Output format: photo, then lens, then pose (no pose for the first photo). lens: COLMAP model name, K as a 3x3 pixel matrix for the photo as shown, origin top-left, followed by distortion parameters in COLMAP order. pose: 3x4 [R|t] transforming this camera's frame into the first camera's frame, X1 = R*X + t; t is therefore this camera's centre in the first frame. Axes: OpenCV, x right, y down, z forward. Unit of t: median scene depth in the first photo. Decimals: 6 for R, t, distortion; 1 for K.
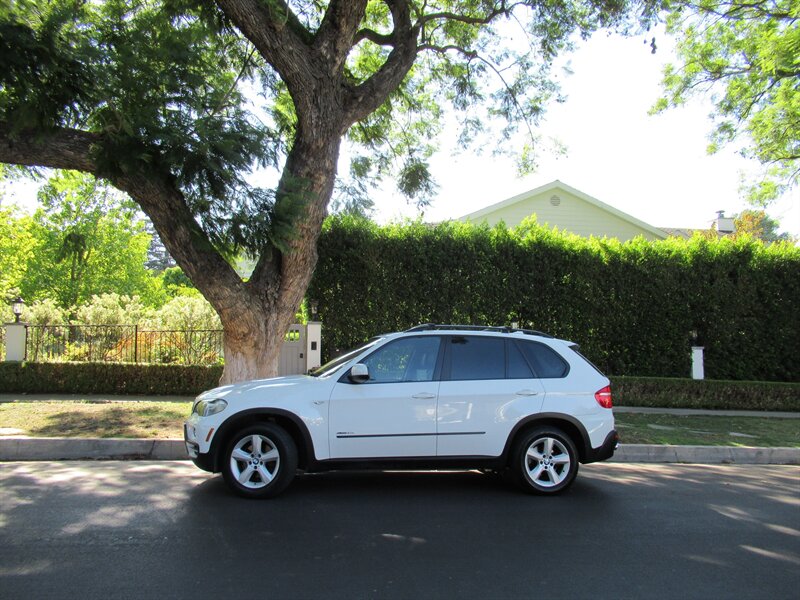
lens RADIAL K [[599.1, 0, 400.0], [0, 599.1, 300.0], [0, 0, 1]] dist [0.023229, 0.003190]
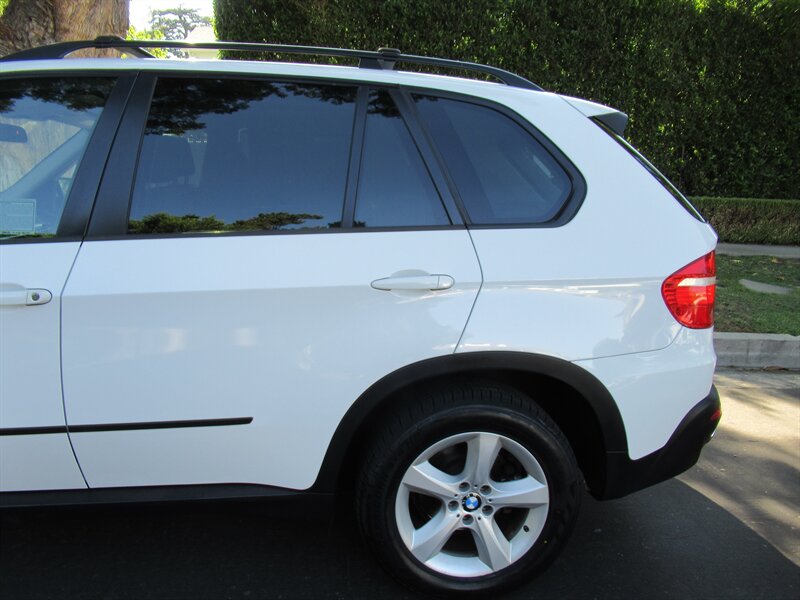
lens RADIAL K [[609.5, 0, 395.0], [0, 609.5, 306.8], [0, 0, 1]] dist [-0.006252, -0.000491]
pose [[0.996027, 0.021349, -0.086450, 0.214773], [0.006544, 0.950662, 0.310161, 0.072772], [0.088806, -0.309494, 0.946745, 0.684502]]
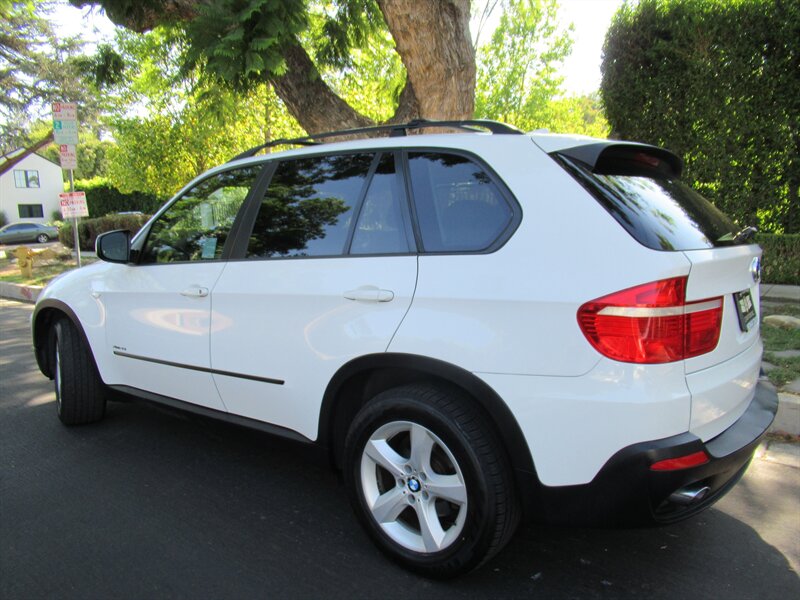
lens RADIAL K [[615.9, 0, 400.4], [0, 615.9, 305.2], [0, 0, 1]] dist [-0.067481, 0.072113]
pose [[0.667910, 0.064603, -0.741433, 0.473040], [0.106435, 0.977694, 0.181070, 0.088833], [0.736592, -0.199853, 0.646136, 0.724197]]
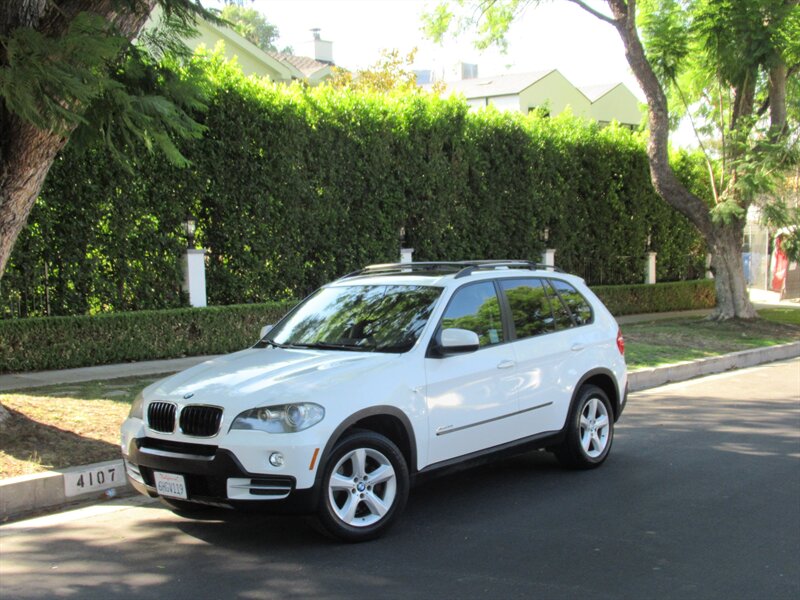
lens RADIAL K [[1088.3, 0, 400.0], [0, 1088.3, 300.0], [0, 0, 1]] dist [0.011669, 0.020500]
pose [[0.764463, -0.070828, 0.640764, -0.838998], [-0.022848, 0.990345, 0.136728, -0.093214], [-0.644262, -0.119164, 0.755464, 0.061751]]
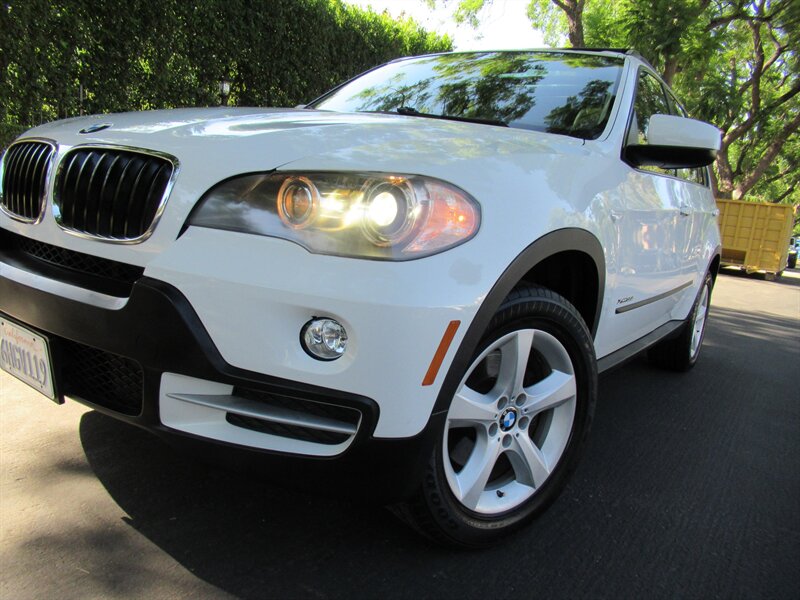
lens RADIAL K [[599.1, 0, 400.0], [0, 599.1, 300.0], [0, 0, 1]] dist [0.023229, 0.003190]
pose [[0.712512, -0.057563, 0.699295, -0.400492], [-0.182112, 0.947305, 0.263532, 0.130749], [-0.677615, -0.315120, 0.664483, 0.745578]]
